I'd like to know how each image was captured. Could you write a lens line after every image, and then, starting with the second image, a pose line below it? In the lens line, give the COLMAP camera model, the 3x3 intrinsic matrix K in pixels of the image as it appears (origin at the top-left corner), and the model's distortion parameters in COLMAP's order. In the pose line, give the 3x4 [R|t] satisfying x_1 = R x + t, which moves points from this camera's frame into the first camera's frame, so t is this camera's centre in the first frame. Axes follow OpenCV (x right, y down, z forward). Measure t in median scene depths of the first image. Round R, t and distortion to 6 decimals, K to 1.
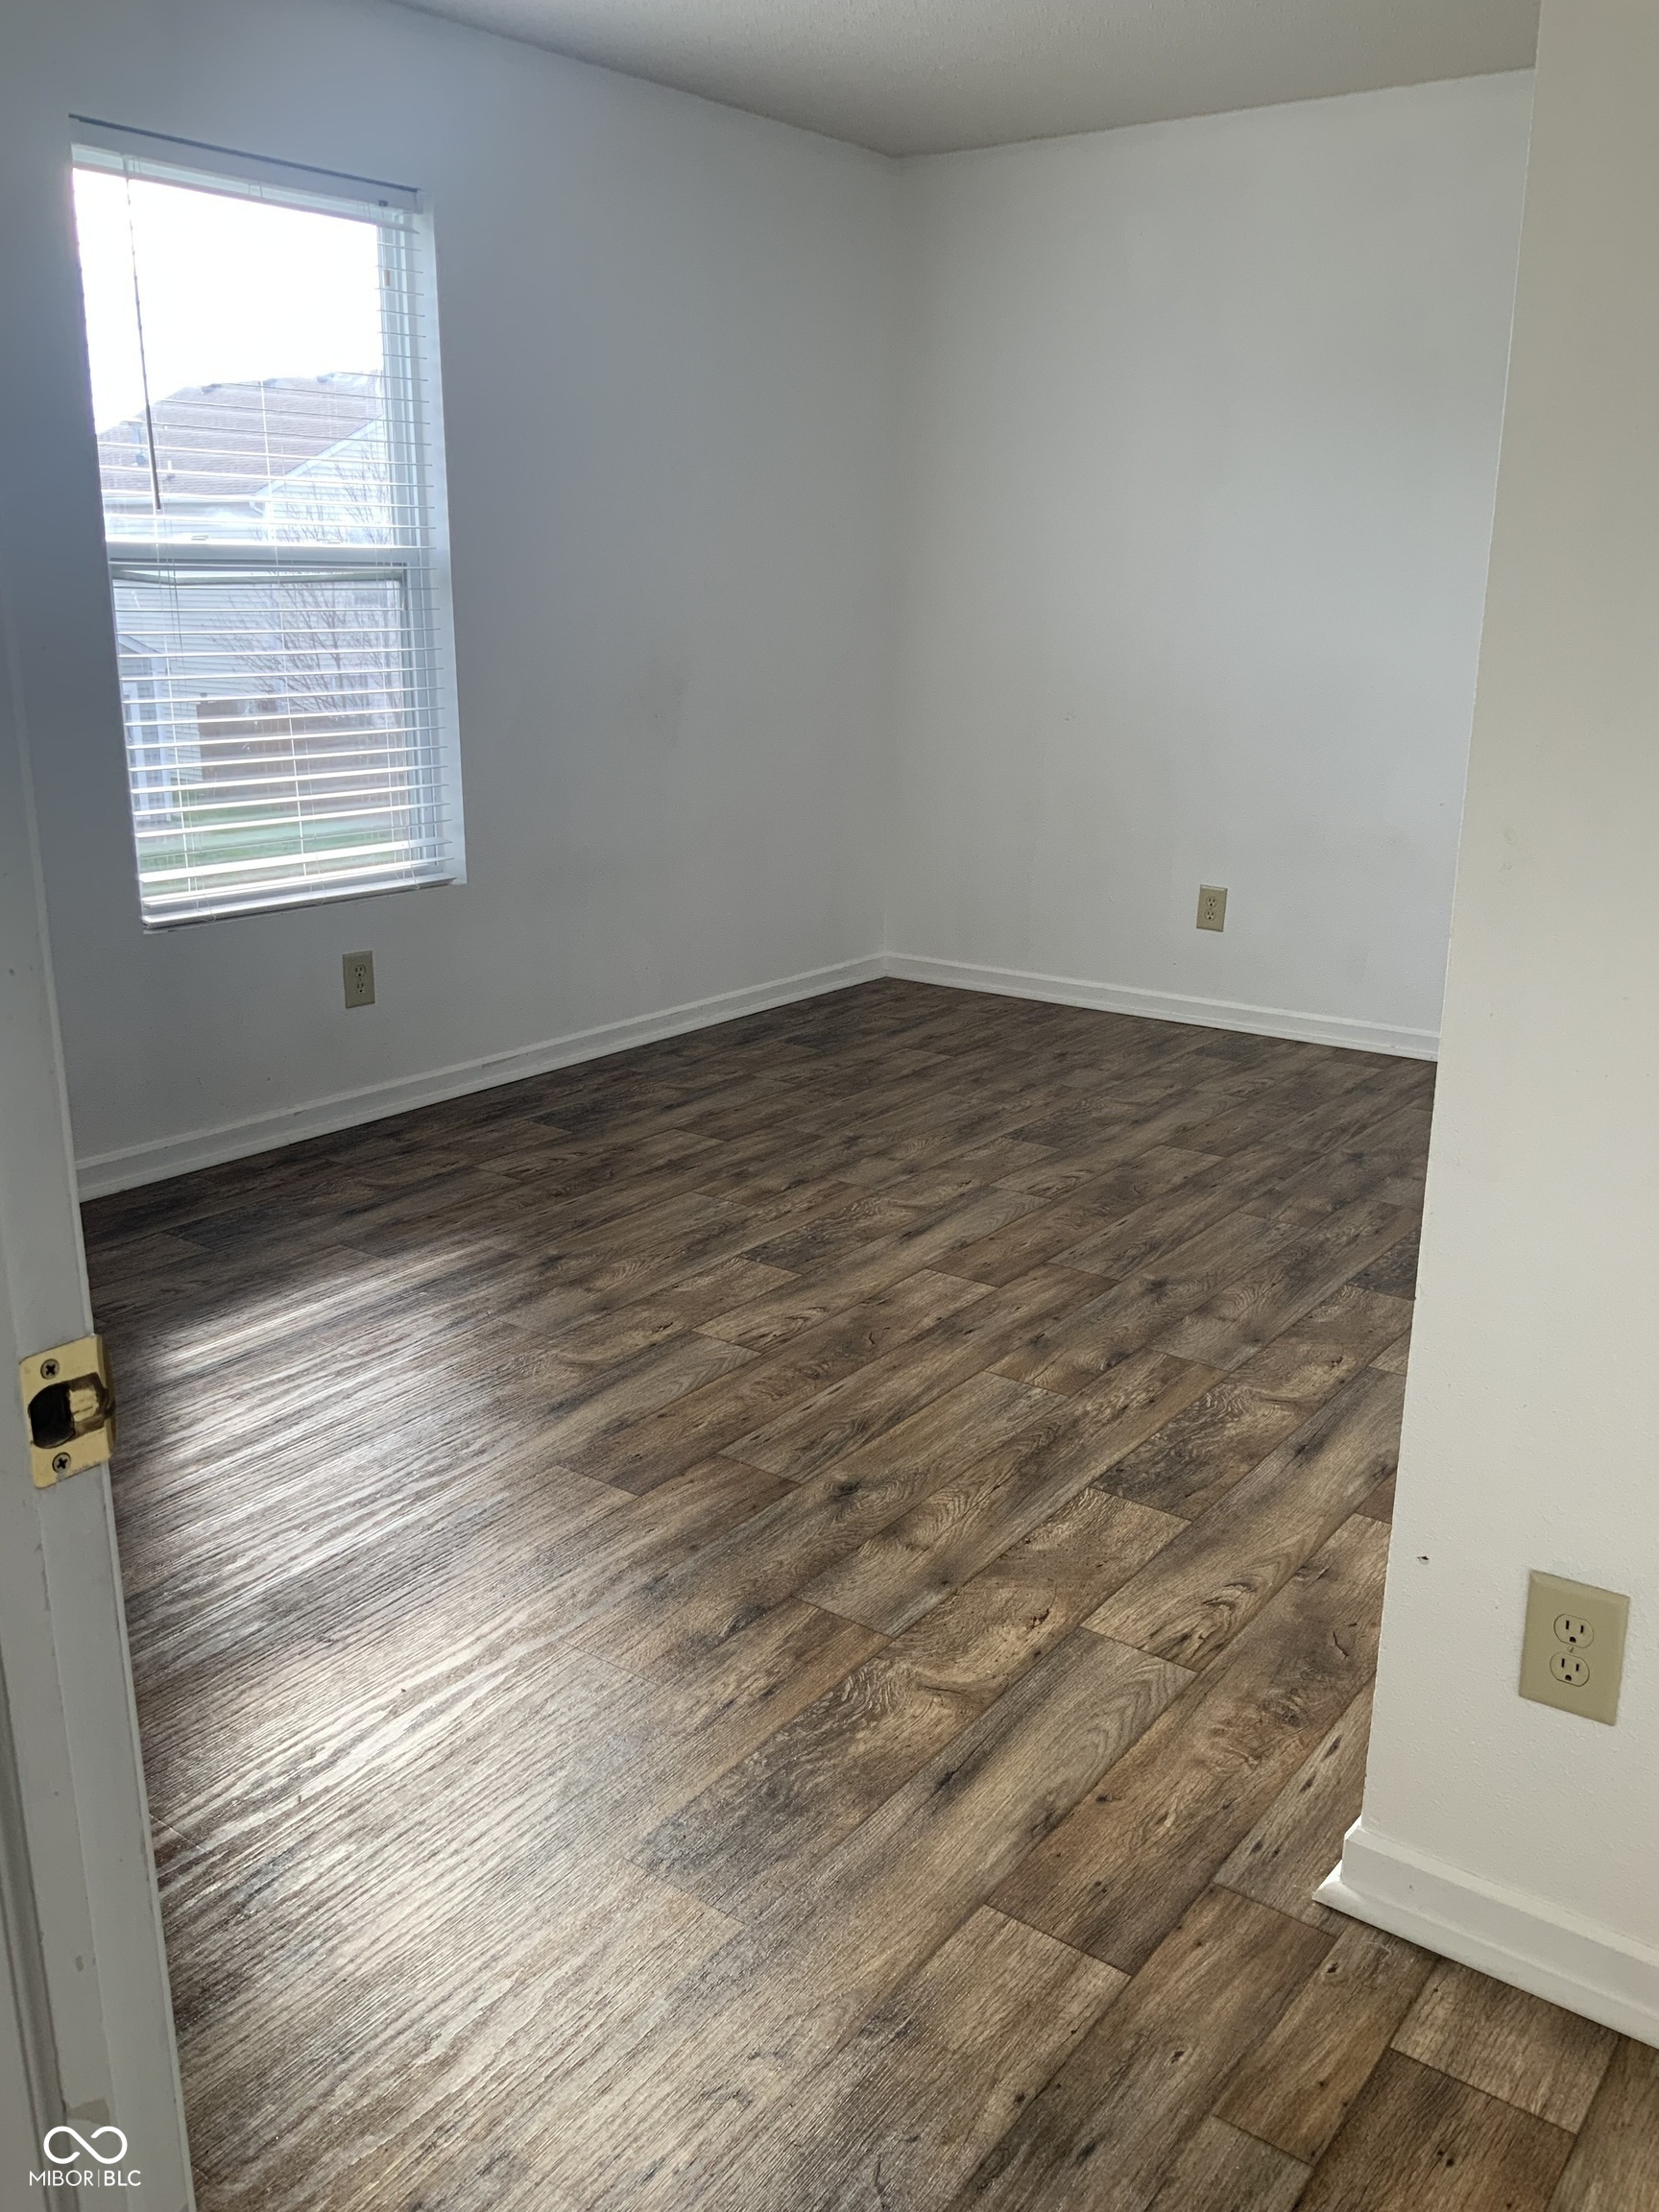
lens RADIAL K [[1854.8, 0, 844.9], [0, 1854.8, 1119.9], [0, 0, 1]] dist [0.094477, -0.192362]
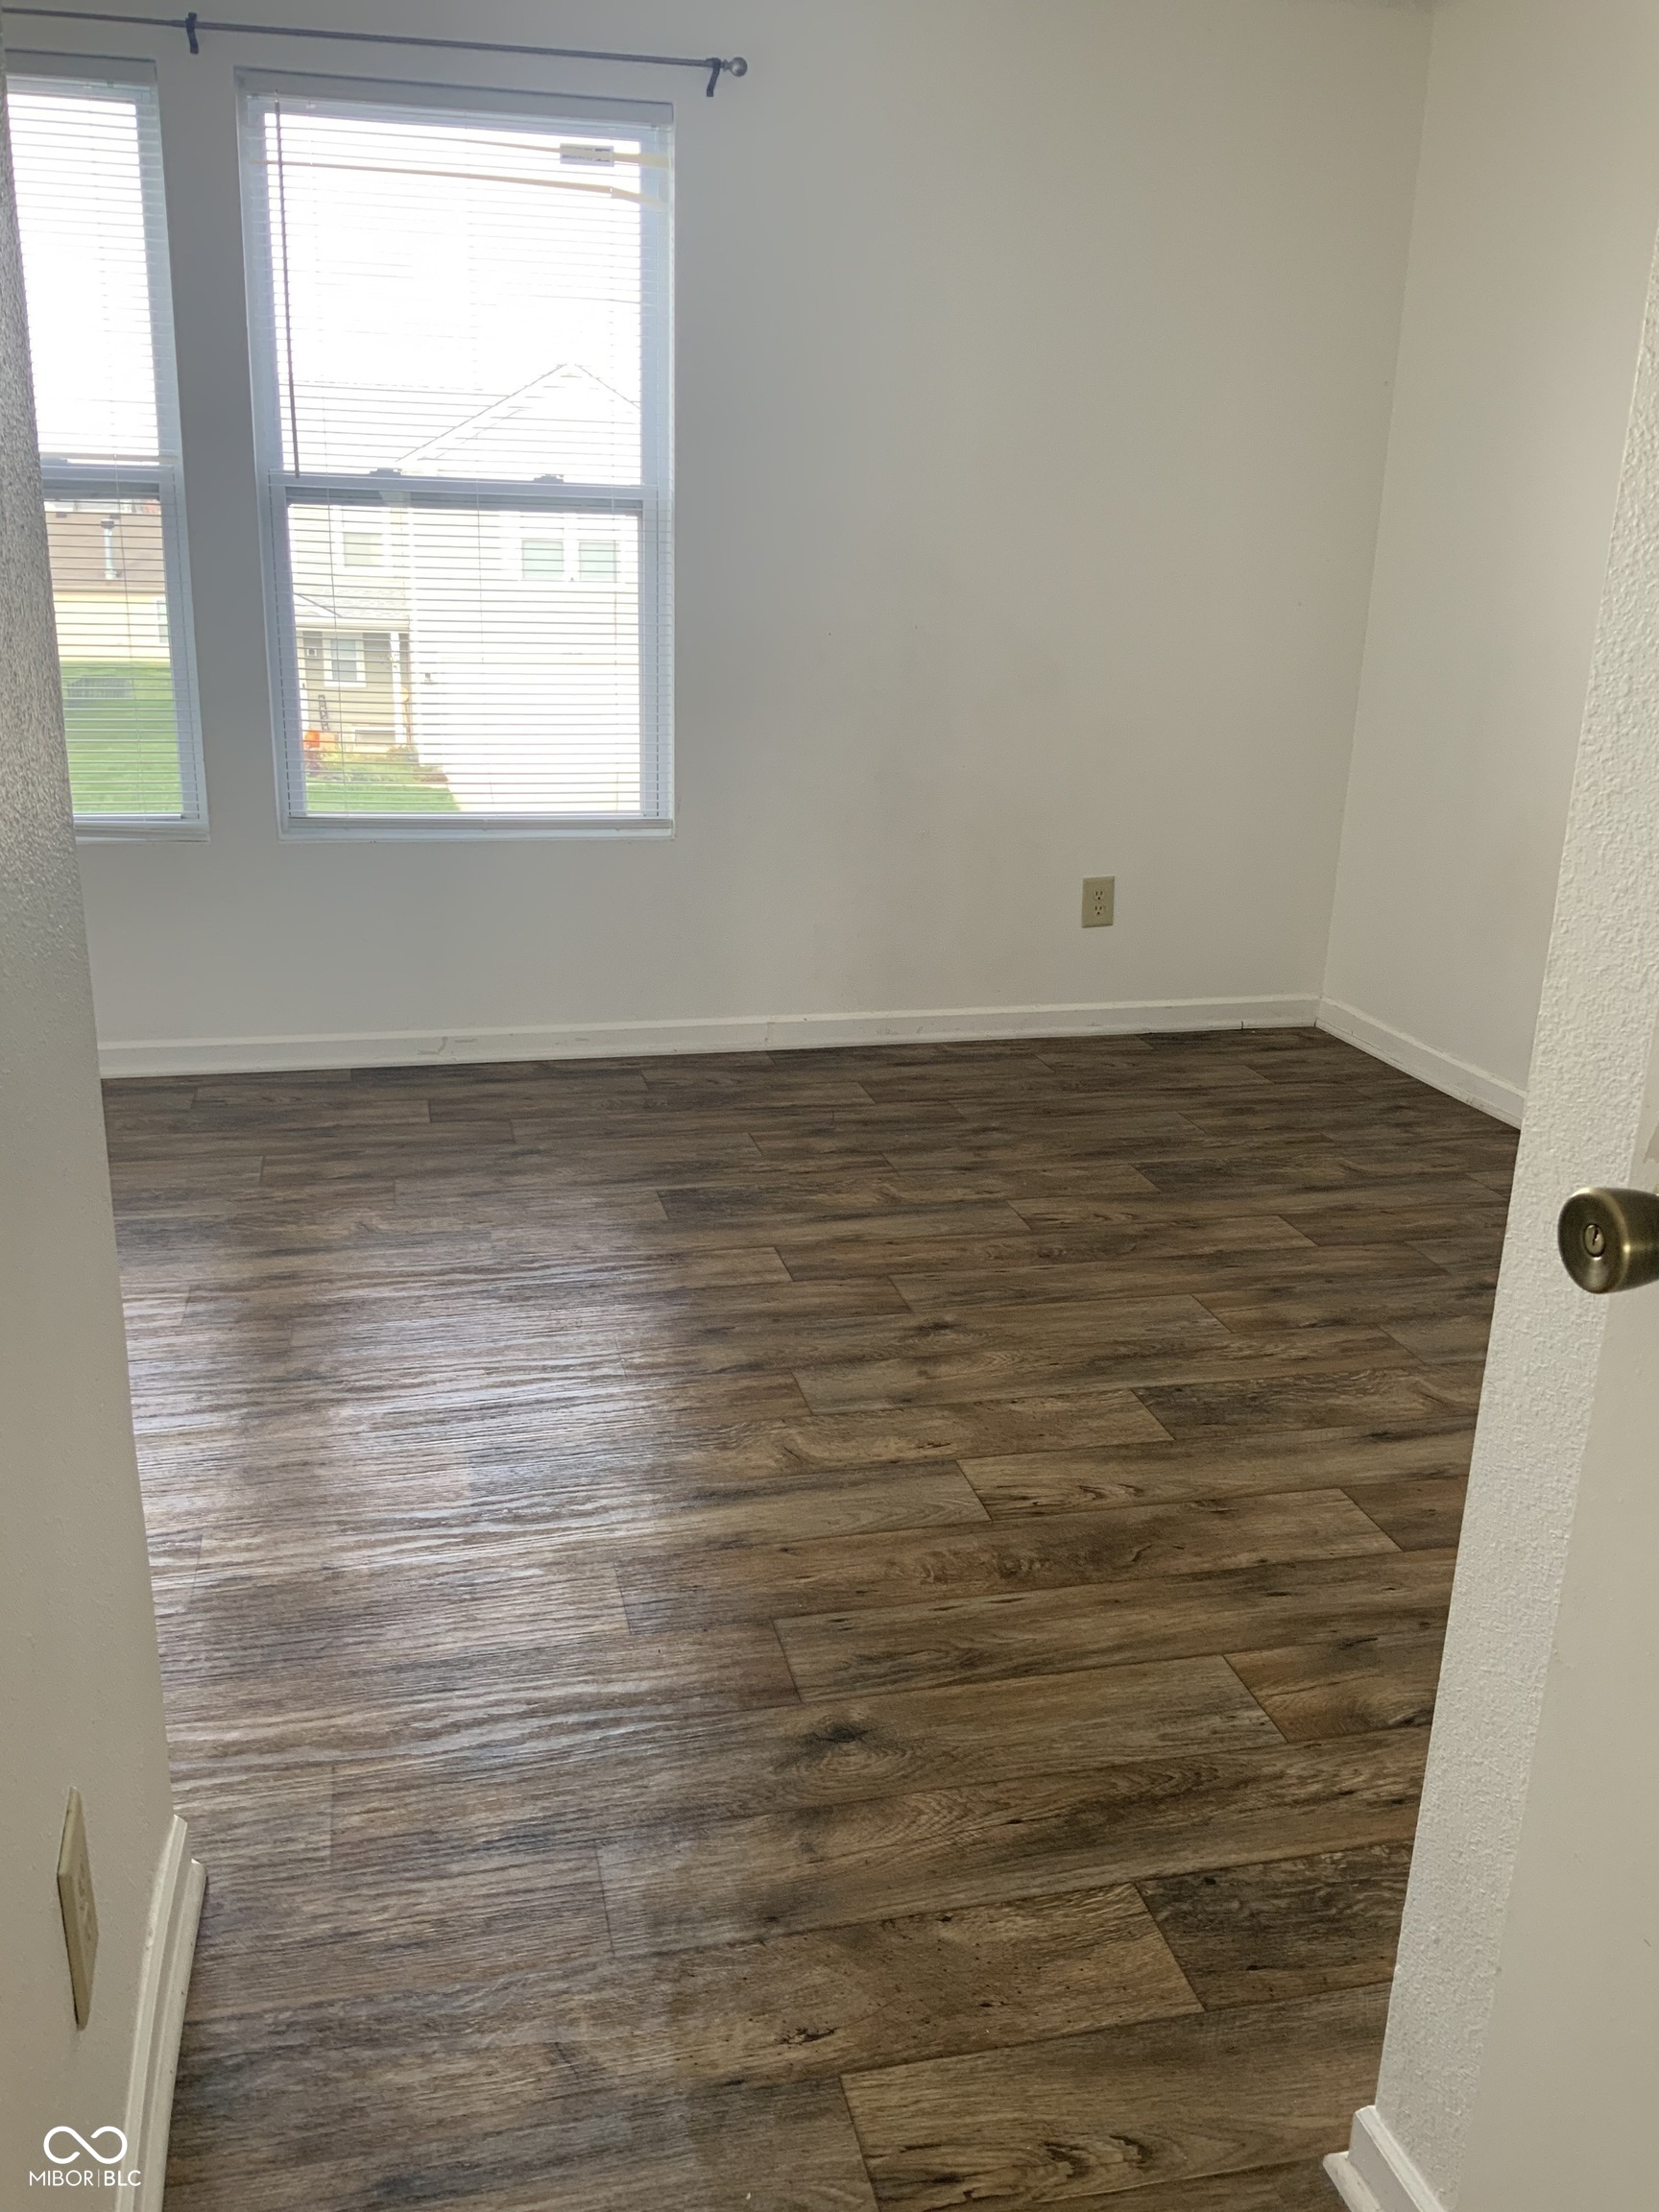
lens RADIAL K [[1854.8, 0, 830.0], [0, 1854.8, 1093.6], [0, 0, 1]] dist [0.094477, -0.192362]
pose [[0.755054, 0.204778, -0.622864, 0.349541], [-0.205737, 0.975994, 0.071475, -0.088666], [0.622548, 0.074179, 0.779058, 0.335106]]
